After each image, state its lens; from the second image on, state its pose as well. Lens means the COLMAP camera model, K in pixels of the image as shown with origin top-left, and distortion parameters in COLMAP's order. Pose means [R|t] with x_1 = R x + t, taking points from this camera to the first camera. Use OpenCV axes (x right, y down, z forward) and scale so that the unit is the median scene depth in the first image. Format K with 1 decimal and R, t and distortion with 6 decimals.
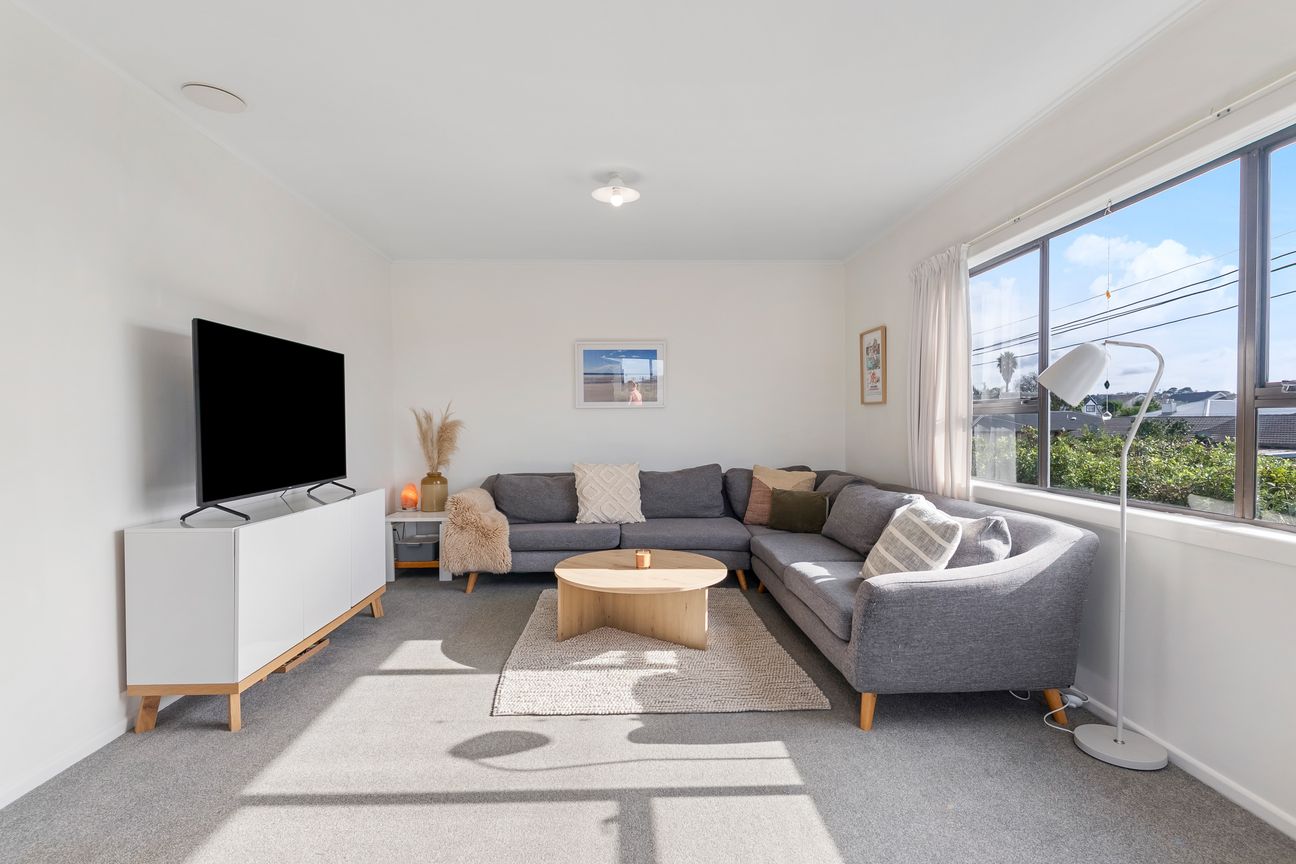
lens RADIAL K [[630.4, 0, 646.7], [0, 630.4, 433.6], [0, 0, 1]] dist [0.003495, 0.000495]
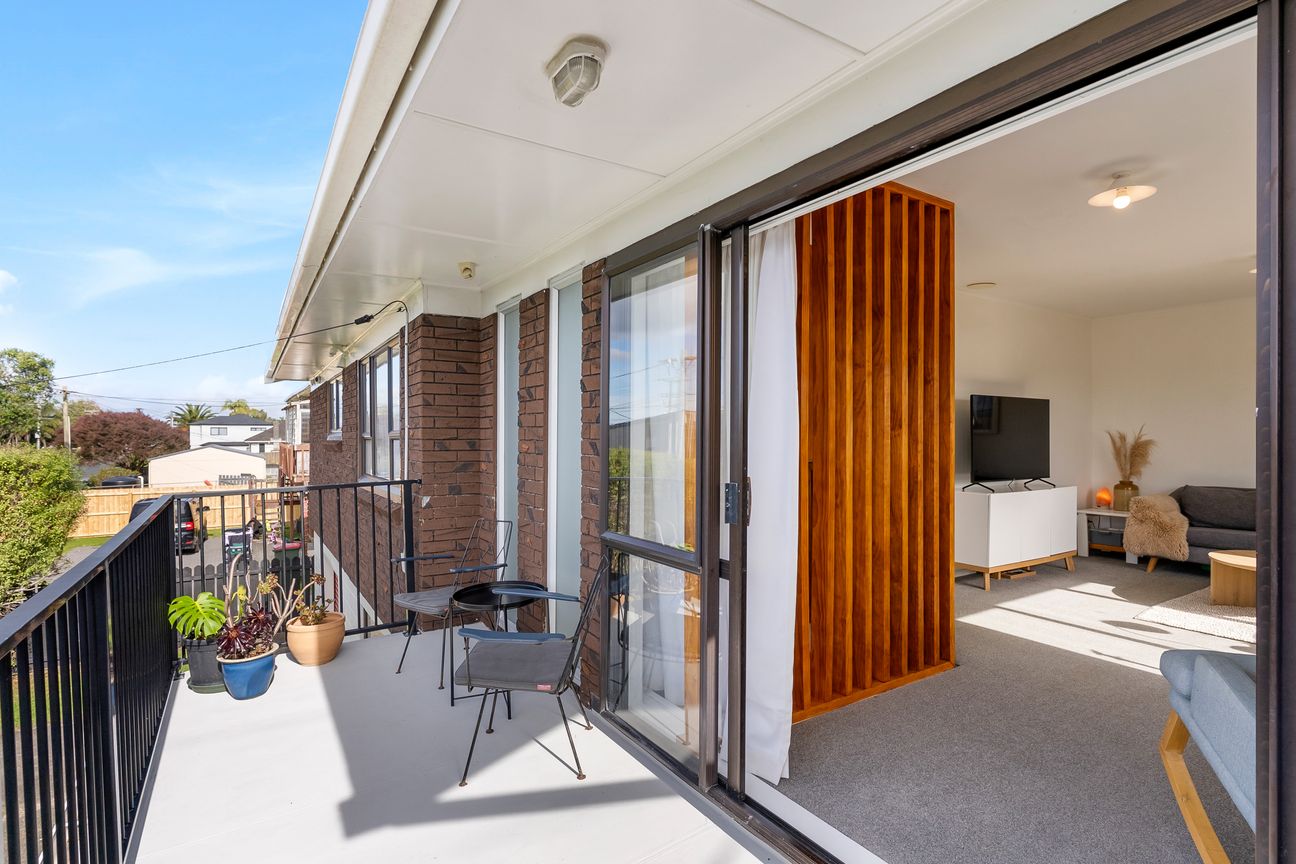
lens RADIAL K [[630.4, 0, 646.4], [0, 630.4, 434.5], [0, 0, 1]] dist [0.003495, 0.000495]
pose [[0.509438, 0.005475, -0.860490, 0.307121], [-0.017793, 0.999833, -0.004172, -0.010893], [0.860323, 0.017436, 0.509451, -0.562904]]
